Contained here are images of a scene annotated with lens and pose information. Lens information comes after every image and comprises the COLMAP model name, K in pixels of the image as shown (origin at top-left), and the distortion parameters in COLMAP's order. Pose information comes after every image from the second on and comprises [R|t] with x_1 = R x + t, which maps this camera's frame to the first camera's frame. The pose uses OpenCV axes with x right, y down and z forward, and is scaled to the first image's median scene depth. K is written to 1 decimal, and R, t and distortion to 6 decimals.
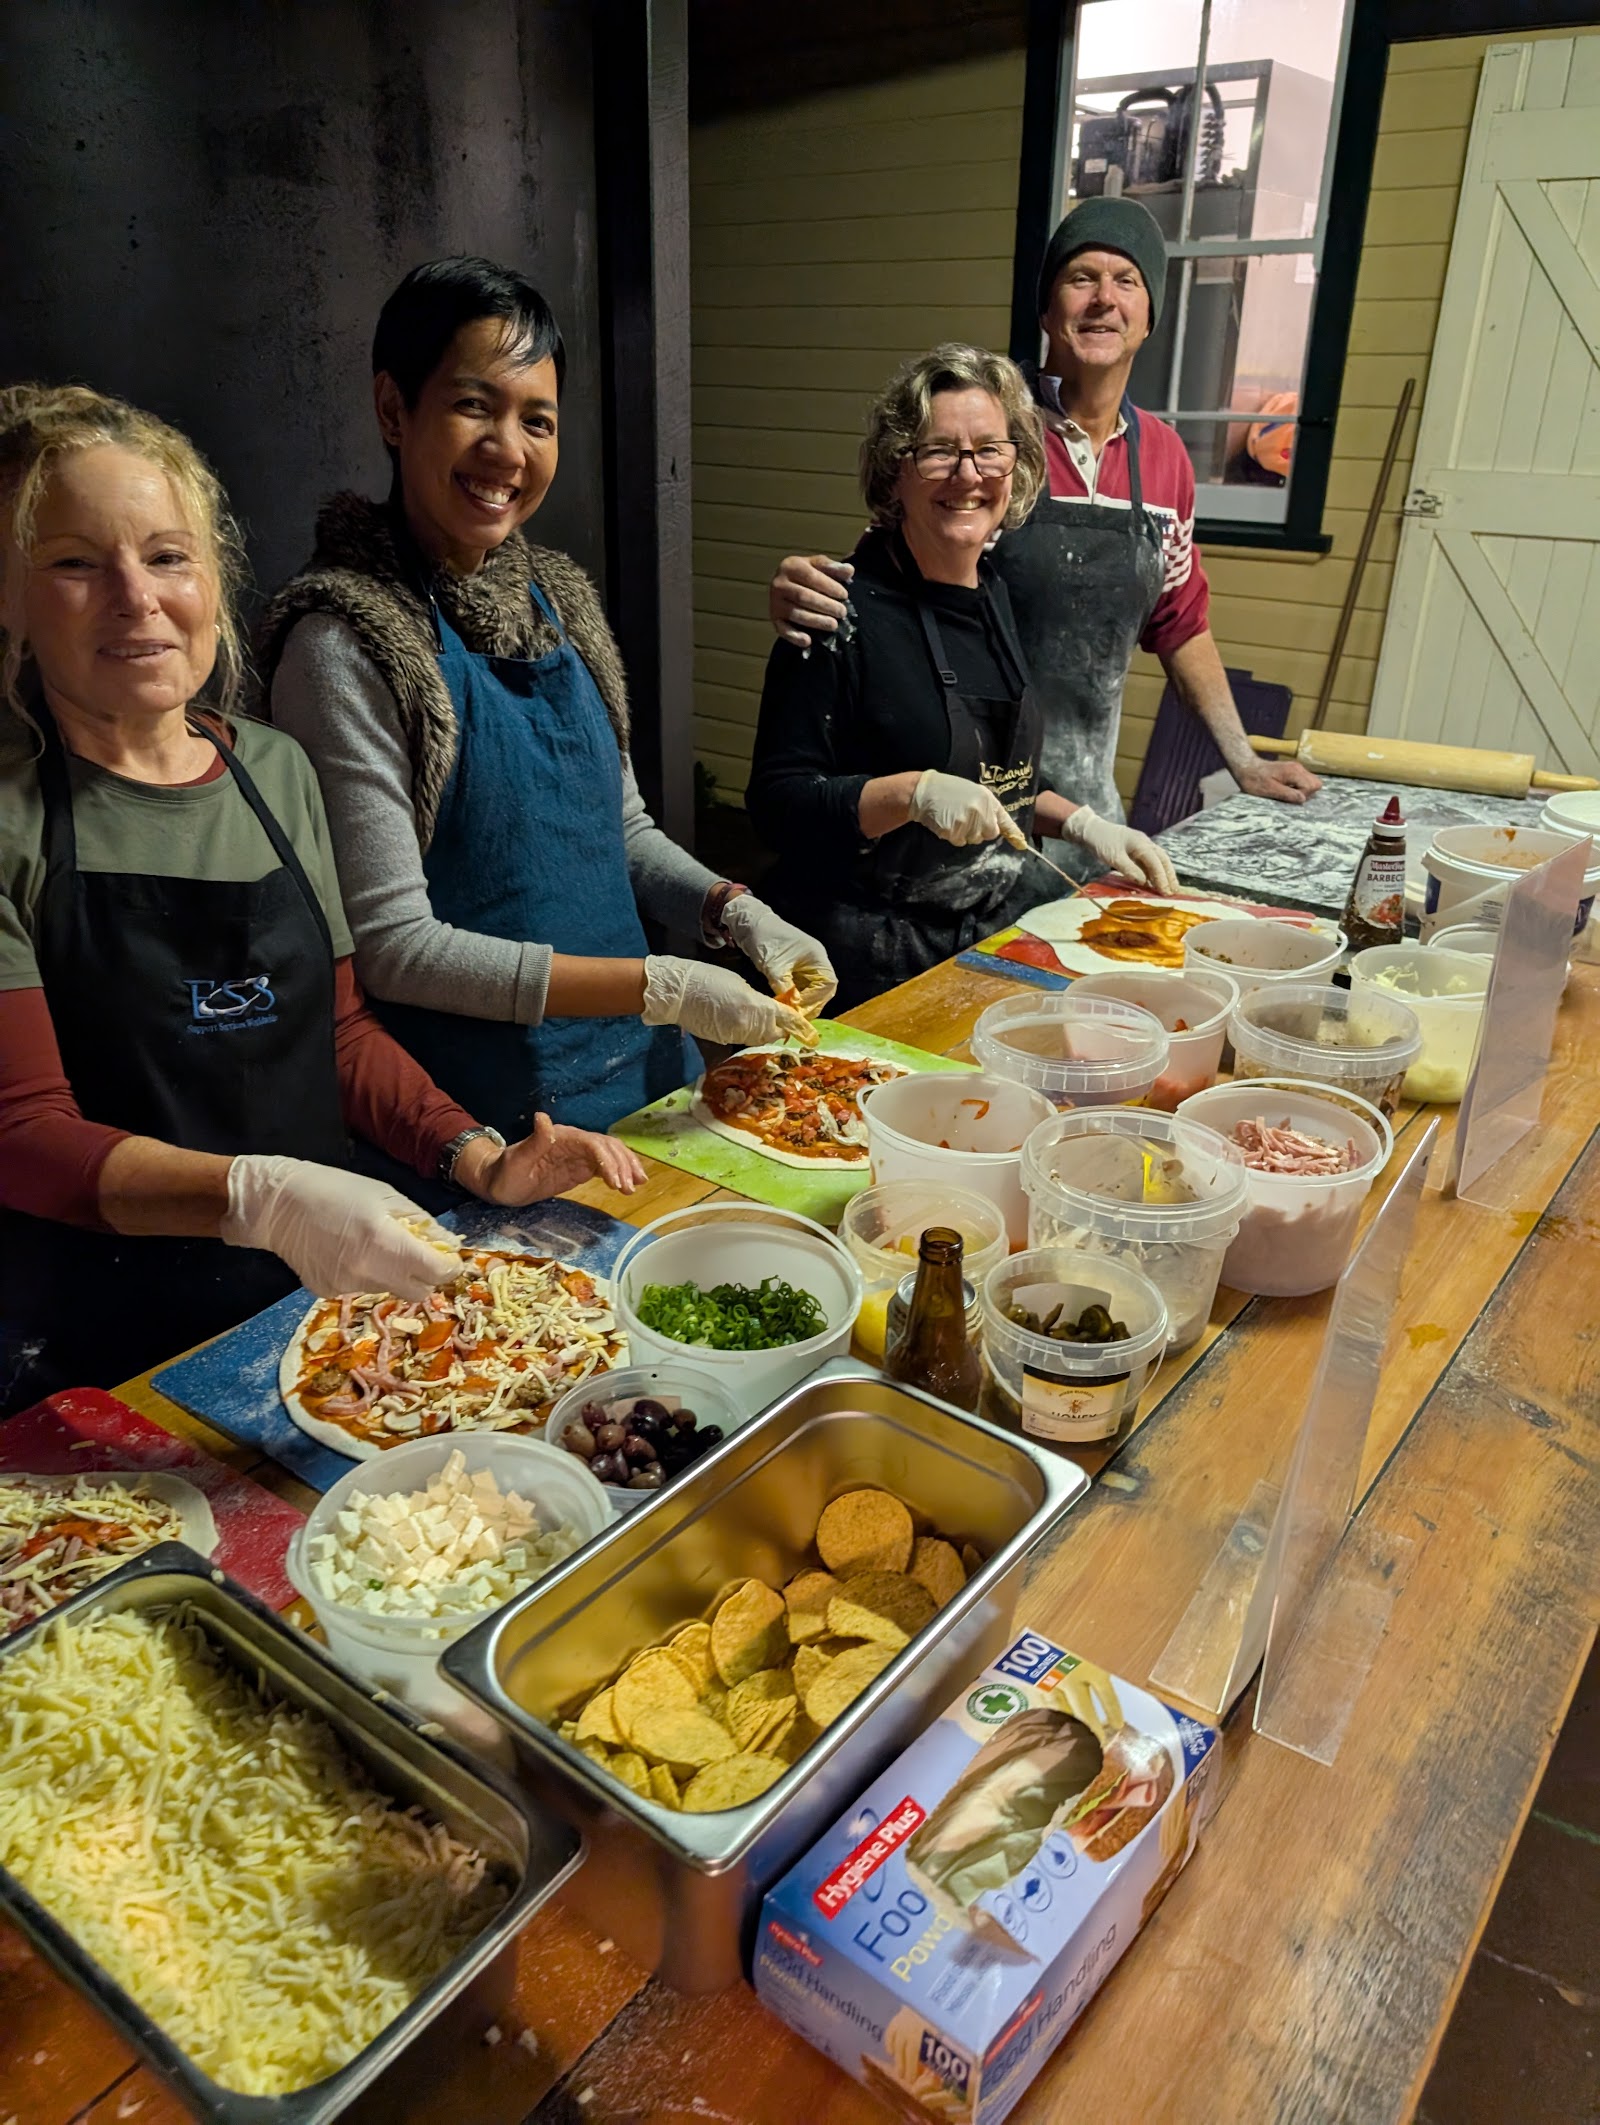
lens RADIAL K [[1538.0, 0, 808.1], [0, 1538.0, 1062.1], [0, 0, 1]] dist [0.015137, -0.015250]
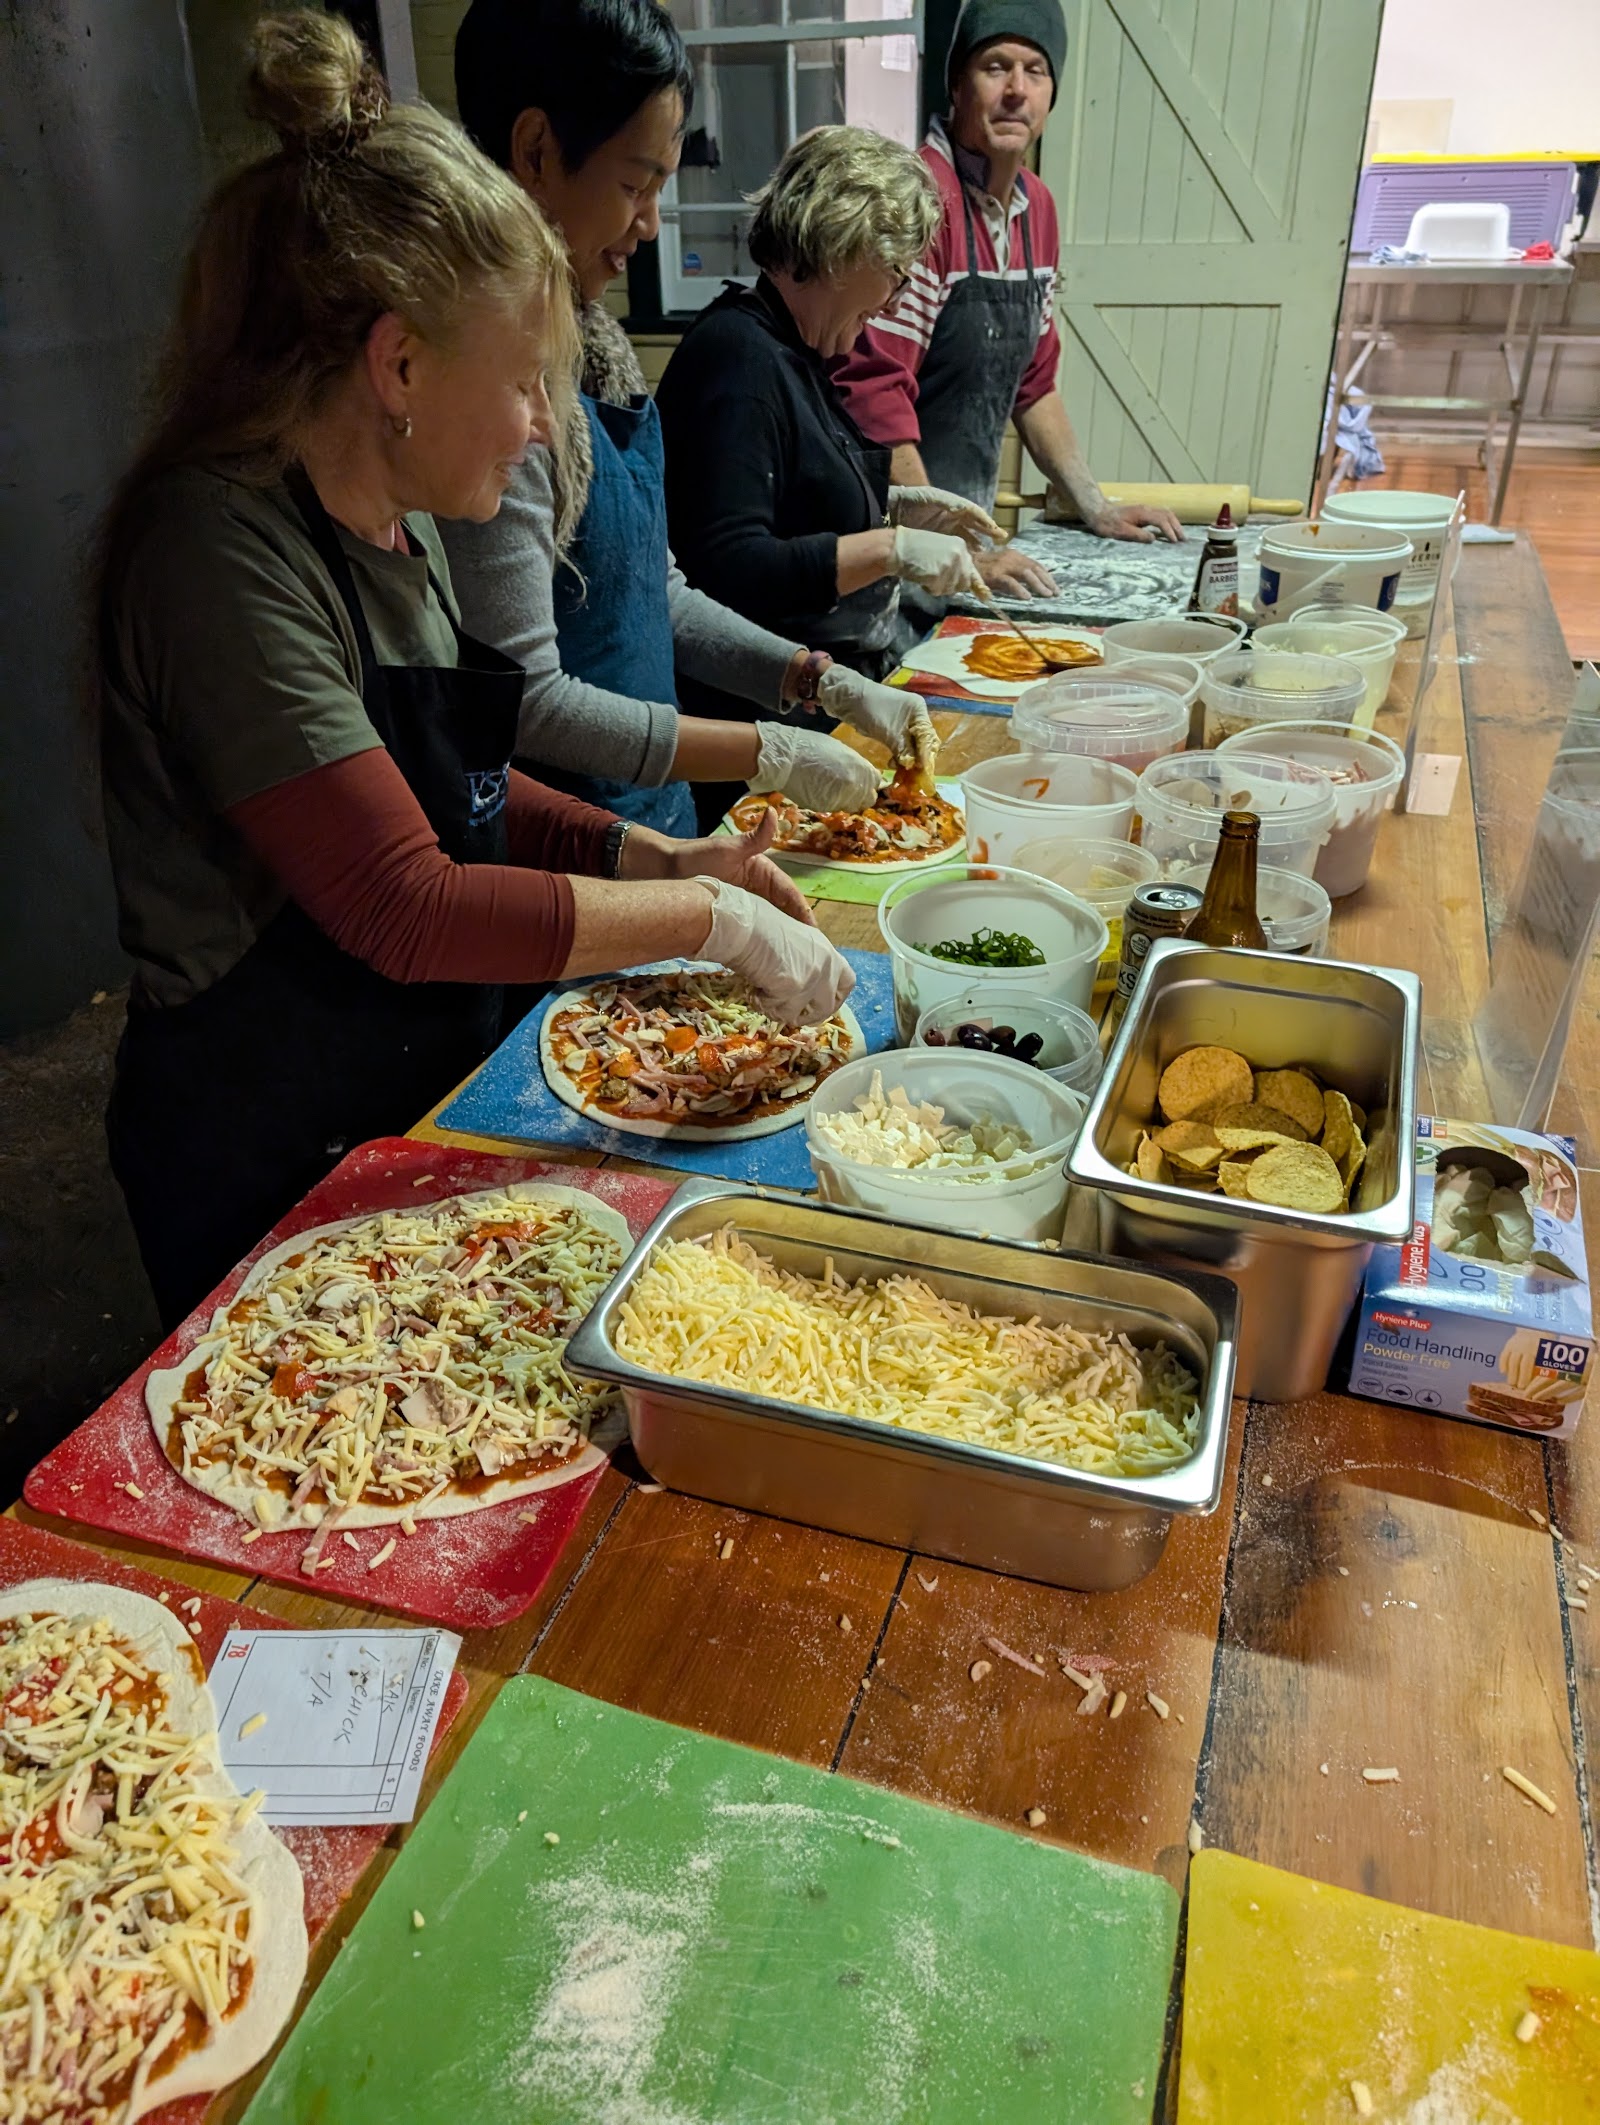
lens RADIAL K [[1538.0, 0, 800.0], [0, 1538.0, 1055.9], [0, 0, 1]] dist [0.015137, -0.015250]
pose [[0.951095, -0.179175, 0.251623, -0.275479], [0.158056, 0.982154, 0.101940, 0.060882], [-0.265397, -0.057184, 0.962442, -0.016503]]
